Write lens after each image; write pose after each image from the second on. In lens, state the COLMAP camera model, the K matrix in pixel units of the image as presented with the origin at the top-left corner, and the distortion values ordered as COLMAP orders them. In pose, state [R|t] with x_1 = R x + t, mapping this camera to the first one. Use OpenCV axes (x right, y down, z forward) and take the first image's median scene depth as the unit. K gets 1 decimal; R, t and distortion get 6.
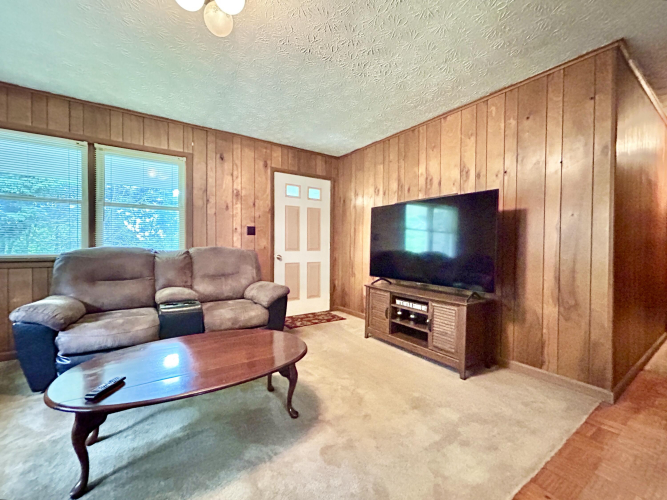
lens RADIAL K [[272.2, 0, 331.3], [0, 272.2, 249.5], [0, 0, 1]] dist [0.001401, 0.000417]
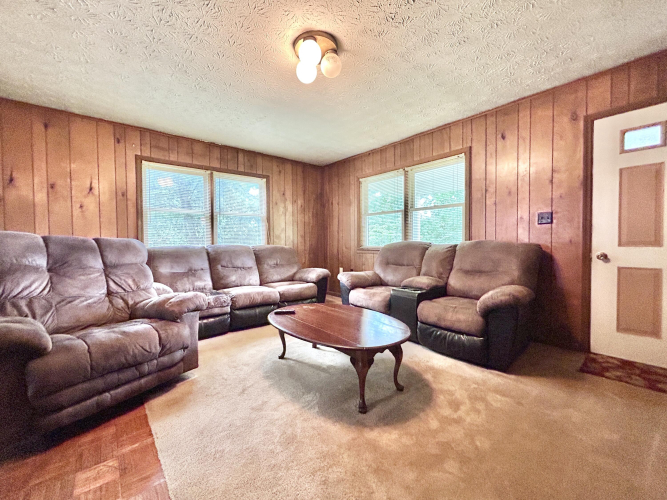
lens RADIAL K [[272.2, 0, 335.0], [0, 272.2, 248.6], [0, 0, 1]] dist [0.001401, 0.000417]
pose [[0.136357, 0.015016, -0.990546, 0.380892], [-0.007526, 0.999872, 0.014121, 0.007438], [0.990631, 0.005529, 0.136453, 0.358622]]
